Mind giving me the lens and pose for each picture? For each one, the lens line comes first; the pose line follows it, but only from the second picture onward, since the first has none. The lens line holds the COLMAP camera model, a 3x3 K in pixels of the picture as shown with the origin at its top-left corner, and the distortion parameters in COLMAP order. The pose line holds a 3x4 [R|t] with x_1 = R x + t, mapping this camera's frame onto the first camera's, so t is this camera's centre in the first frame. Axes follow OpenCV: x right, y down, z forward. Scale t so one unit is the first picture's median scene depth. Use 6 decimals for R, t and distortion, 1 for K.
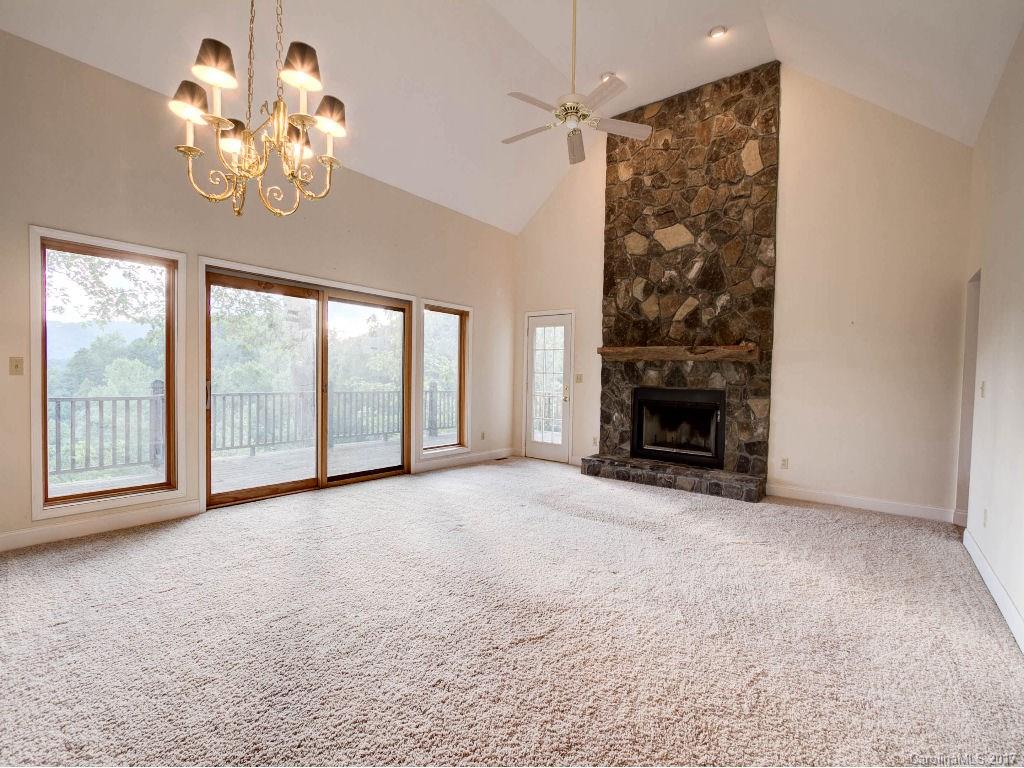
lens RADIAL K [[449.7, 0, 493.5], [0, 449.7, 386.6], [0, 0, 1]] dist [-0.012301, 0.000083]
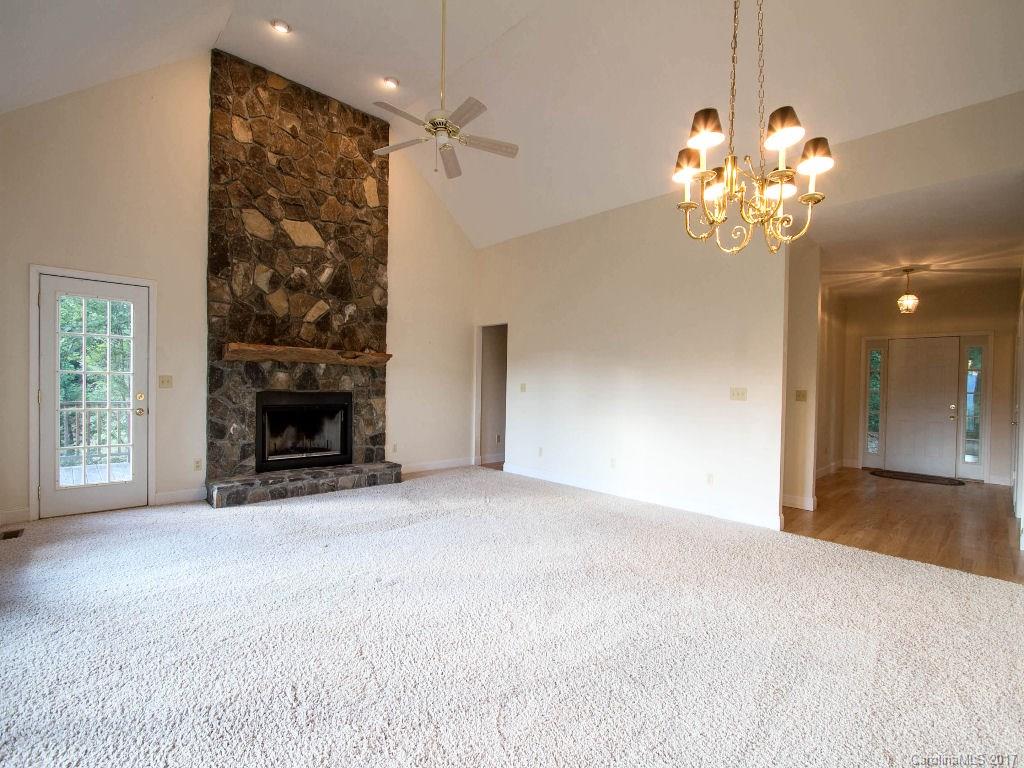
lens RADIAL K [[469.5, 0, 511.9], [0, 469.5, 386.5], [0, 0, 1]] dist [-0.023903, 0.002066]
pose [[0.144782, -0.026288, 0.989114, -0.535443], [0.005278, 0.999653, 0.025796, -0.030800], [-0.989449, 0.001486, 0.144871, 0.419173]]
